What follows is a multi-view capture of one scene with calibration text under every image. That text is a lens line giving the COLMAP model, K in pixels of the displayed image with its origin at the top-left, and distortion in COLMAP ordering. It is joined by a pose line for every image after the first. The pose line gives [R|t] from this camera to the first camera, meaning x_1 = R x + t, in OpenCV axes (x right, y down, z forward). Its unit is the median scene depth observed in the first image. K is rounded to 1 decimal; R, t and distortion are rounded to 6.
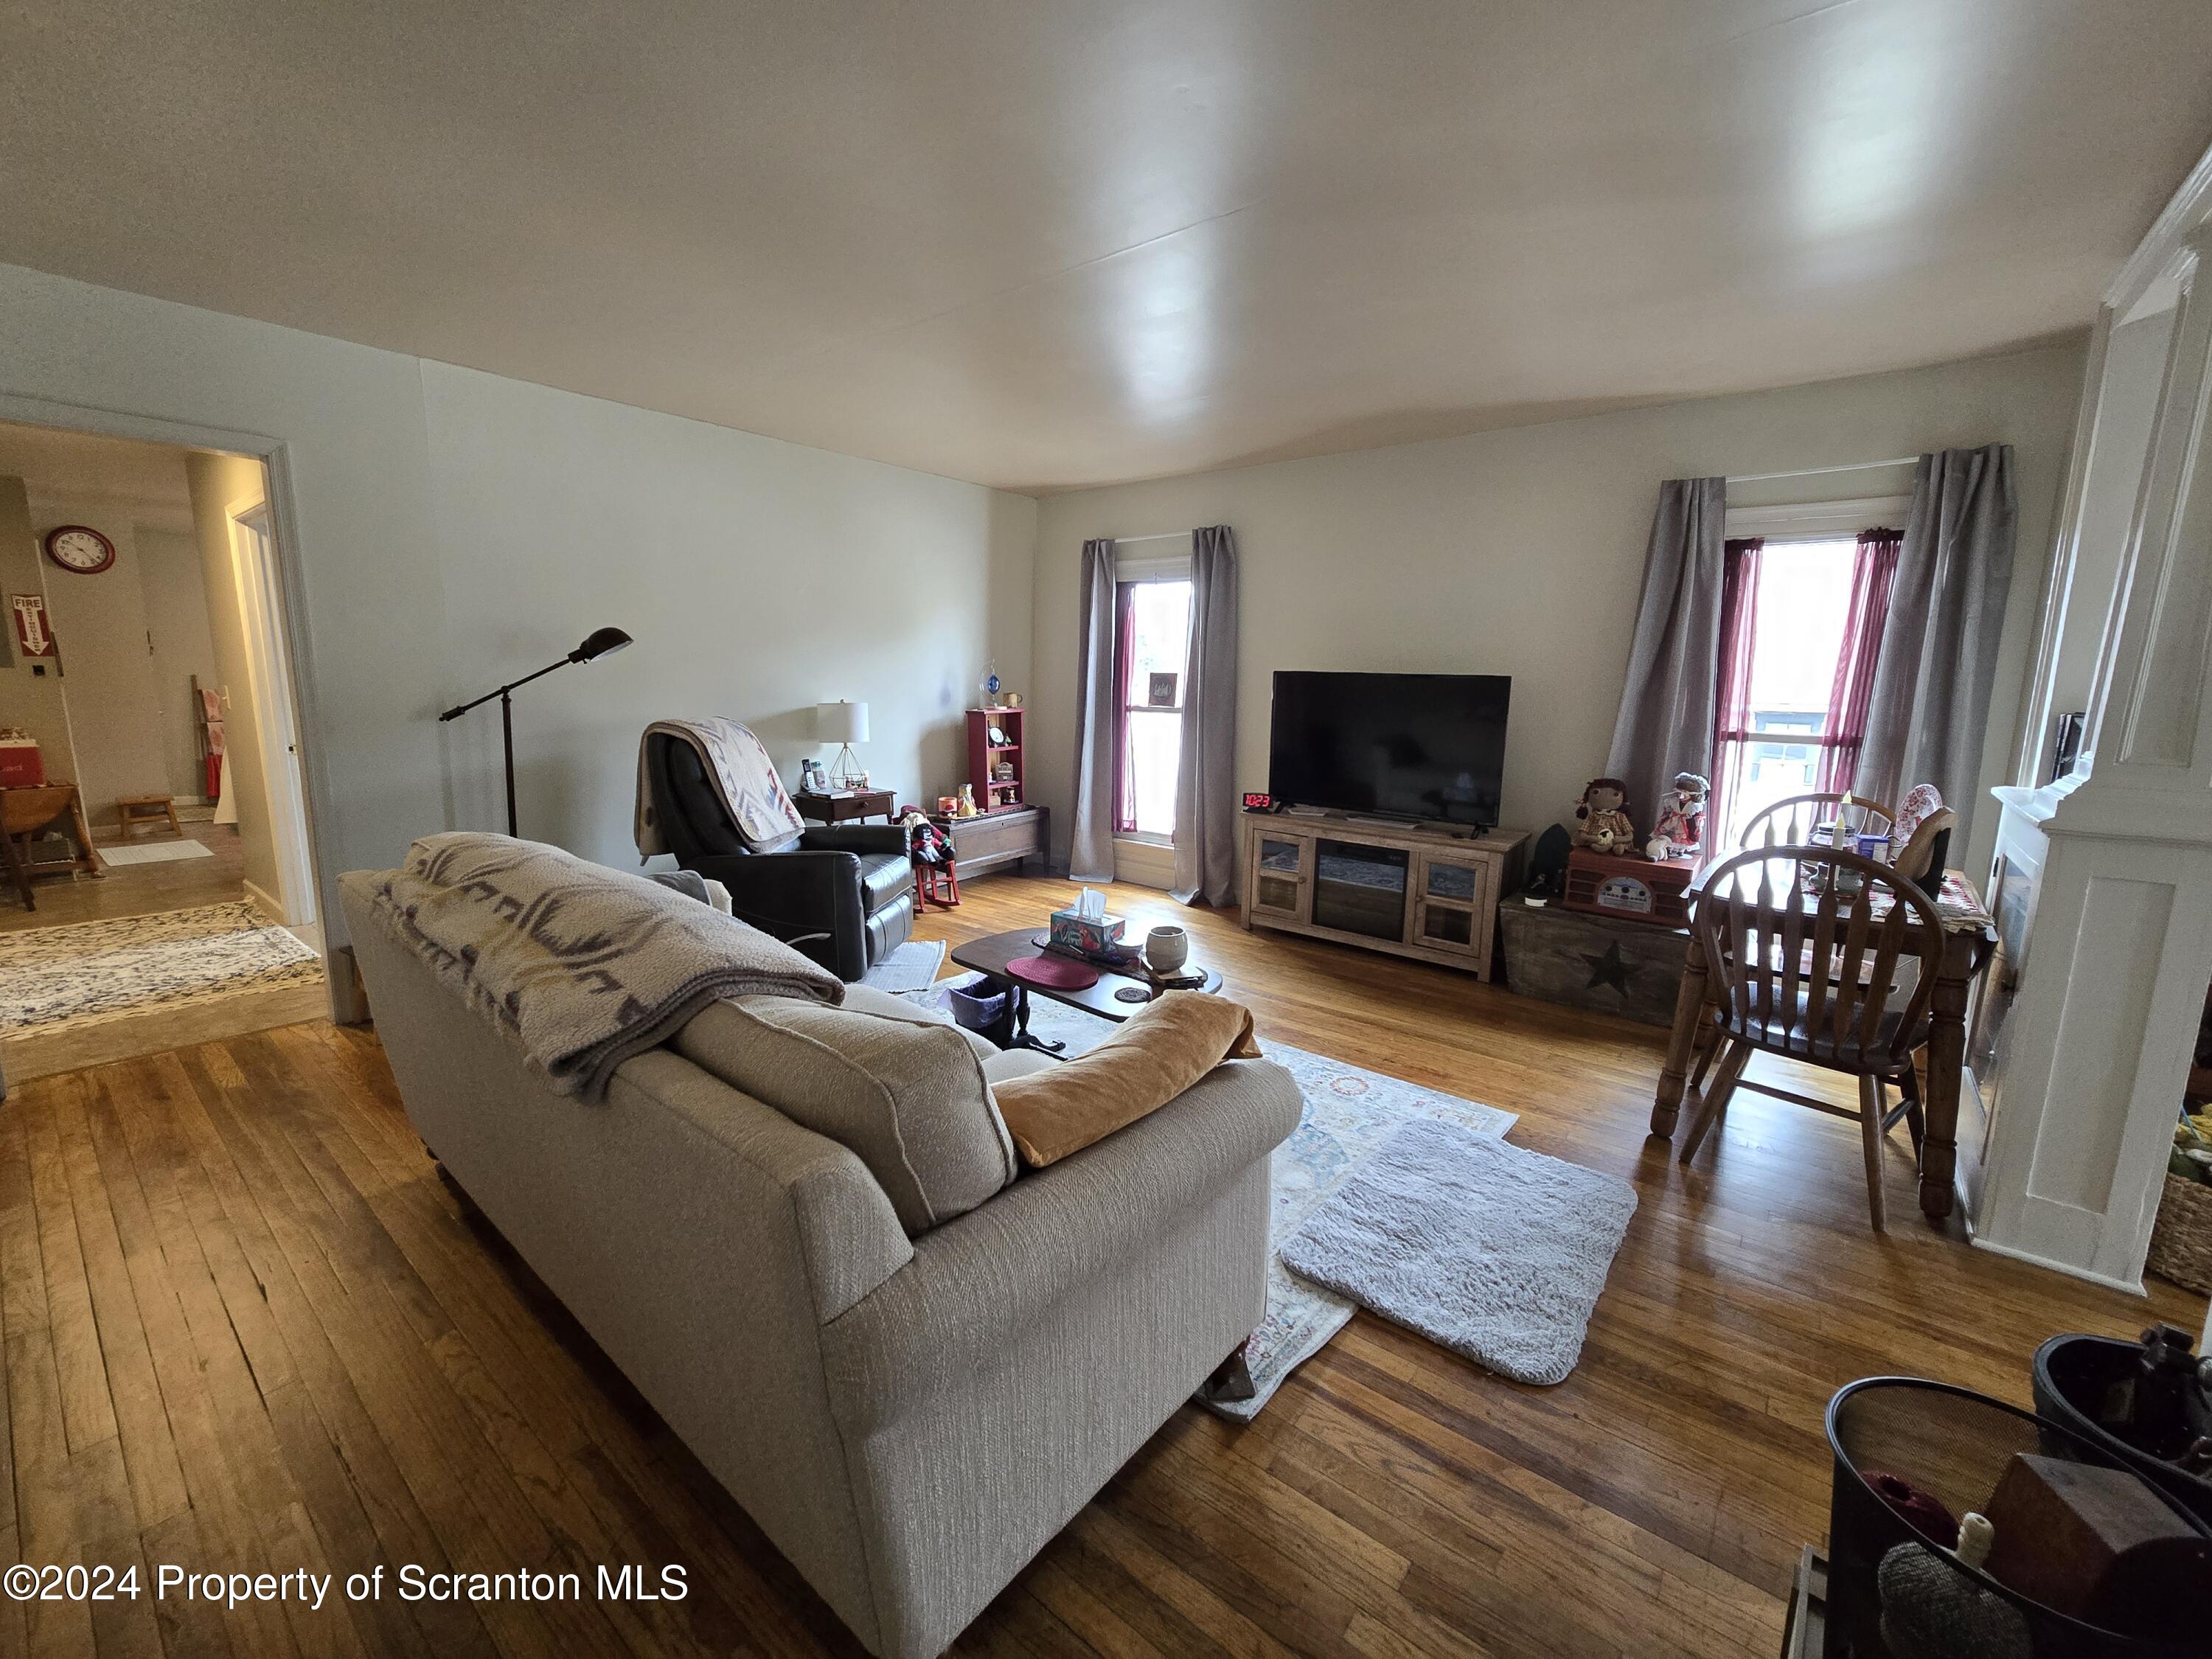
lens RADIAL K [[905.7, 0, 1112.7], [0, 905.7, 831.4], [0, 0, 1]] dist [0.000825, -0.000034]
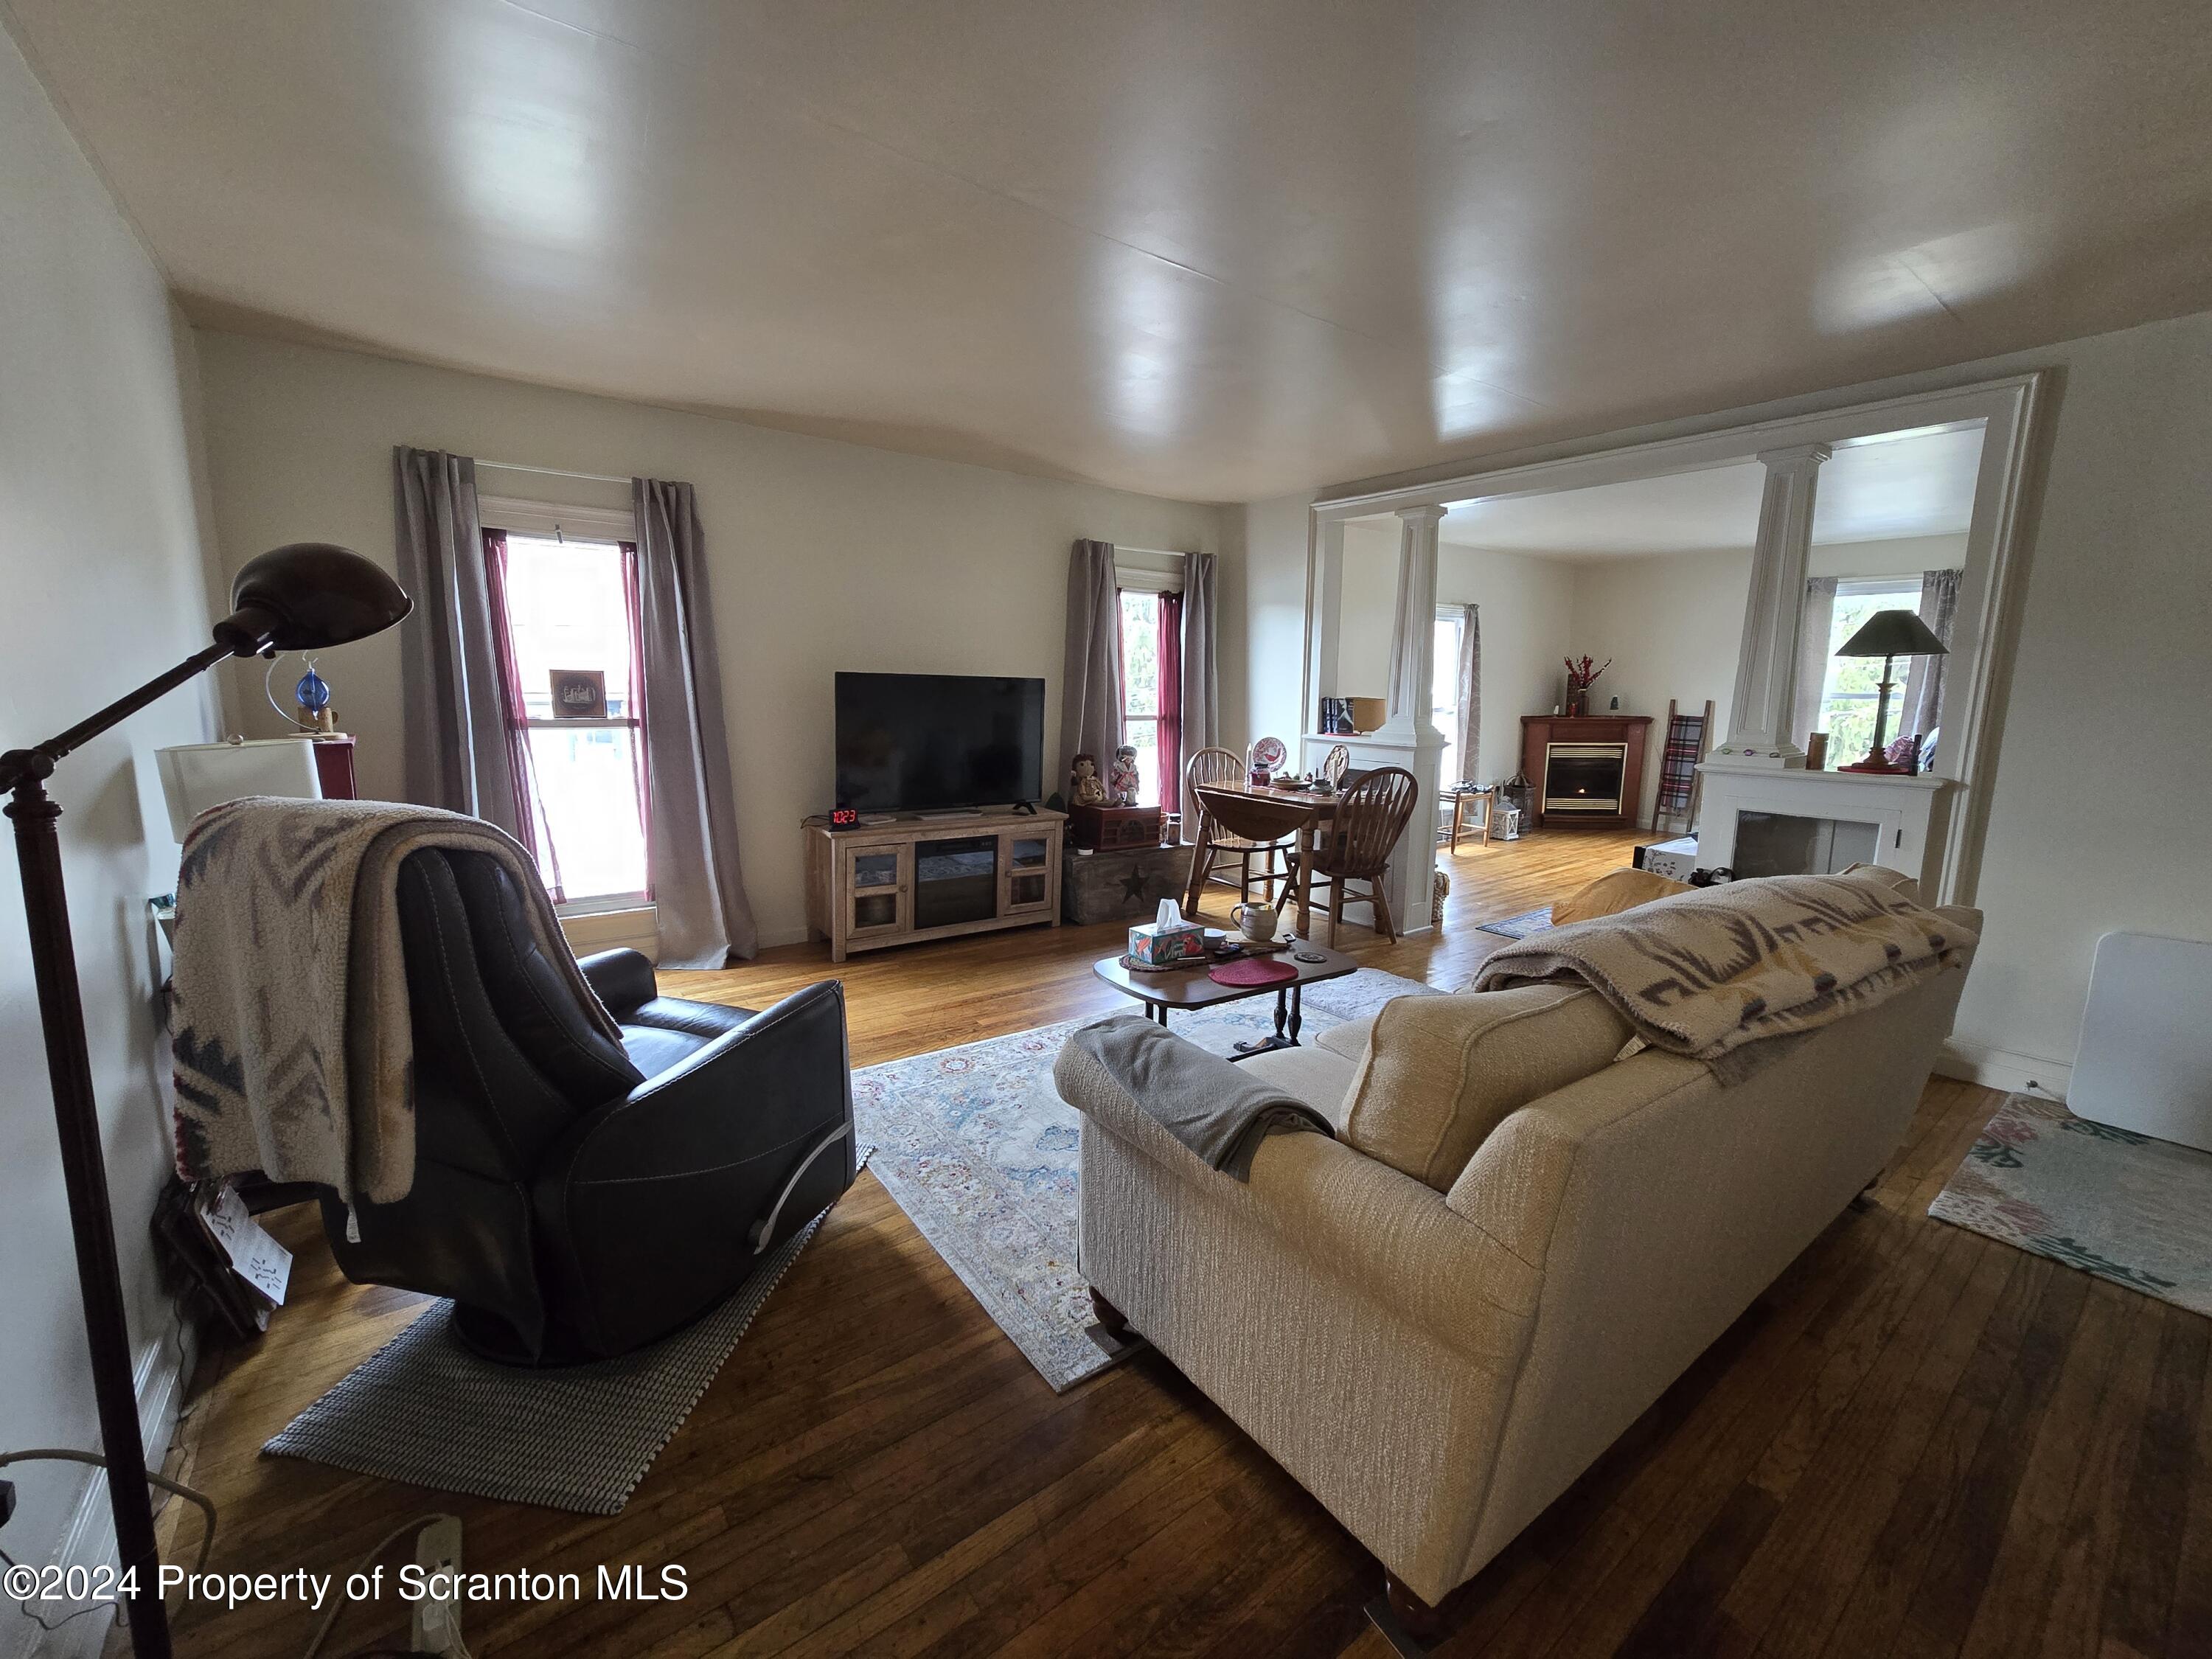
lens RADIAL K [[905.7, 0, 1112.7], [0, 905.7, 831.4], [0, 0, 1]] dist [0.000825, -0.000034]
pose [[0.243470, -0.168377, 0.955181, -0.652890], [0.151010, 0.979387, 0.134153, -0.102561], [-0.958080, 0.111580, 0.263878, 0.525358]]
